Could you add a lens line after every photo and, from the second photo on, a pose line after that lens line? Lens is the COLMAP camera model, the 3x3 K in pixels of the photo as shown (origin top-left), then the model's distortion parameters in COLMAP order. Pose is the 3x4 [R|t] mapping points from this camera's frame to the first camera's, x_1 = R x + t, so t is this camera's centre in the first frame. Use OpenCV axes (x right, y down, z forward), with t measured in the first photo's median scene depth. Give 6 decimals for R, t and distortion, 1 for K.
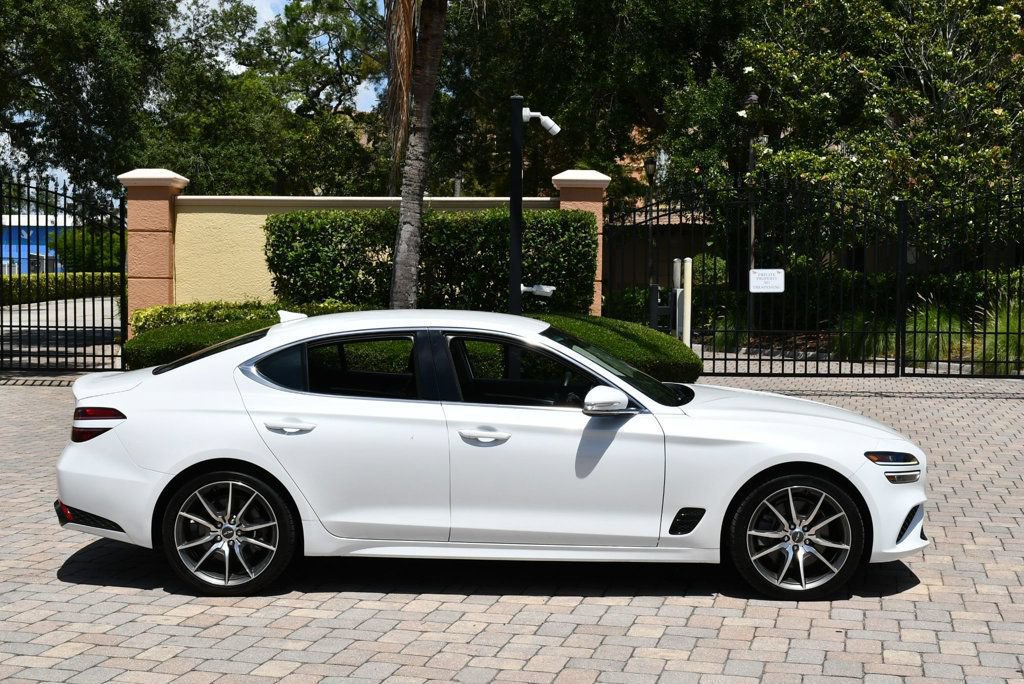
lens RADIAL K [[1424.2, 0, 508.6], [0, 1424.2, 343.9], [0, 0, 1]] dist [-0.055743, 0.002819]
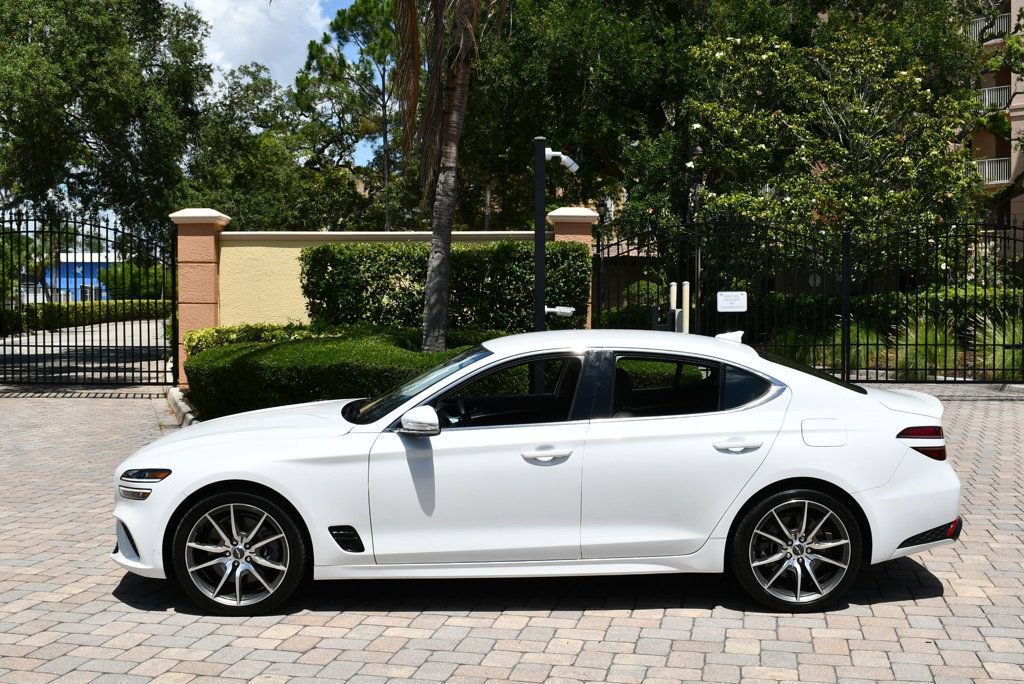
lens RADIAL K [[1152.5, 0, 509.5], [0, 1152.5, 341.7], [0, 0, 1]] dist [-0.075758, 0.008938]
pose [[0.999381, -0.008858, 0.034057, -0.036042], [0.009254, 0.999891, -0.011481, -0.002709], [-0.033952, 0.011789, 0.999354, 0.072134]]
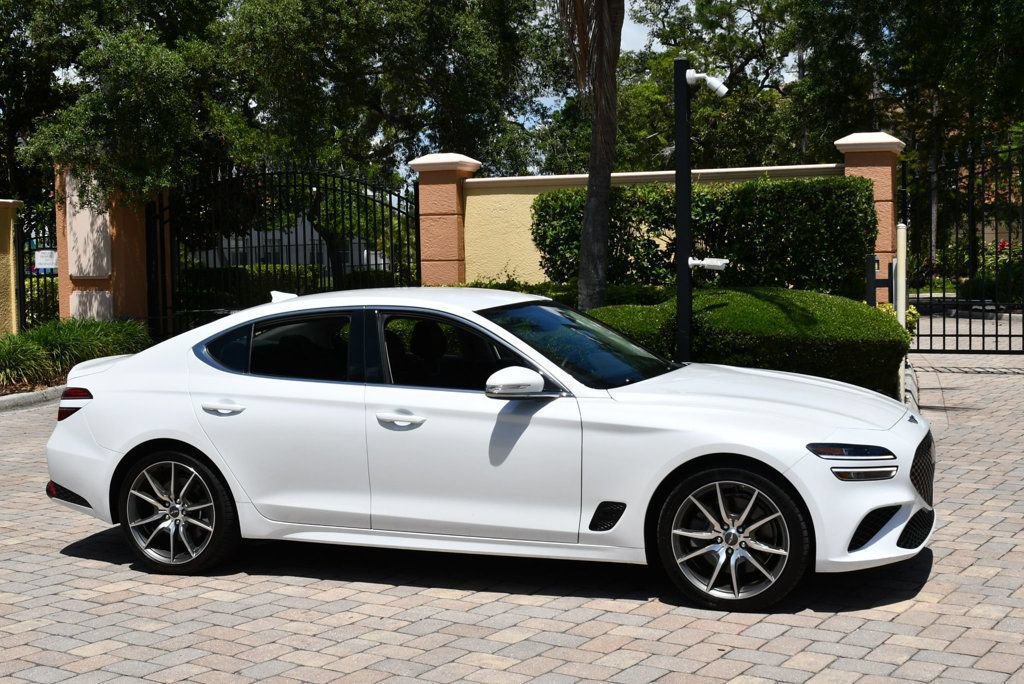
lens RADIAL K [[1426.1, 0, 510.3], [0, 1426.1, 342.2], [0, 0, 1]] dist [-0.050403, -0.022216]
pose [[0.941848, -0.006662, -0.335974, 0.153851], [0.011164, 0.999872, 0.011471, 0.001248], [0.335855, -0.014555, 0.941801, 0.053136]]
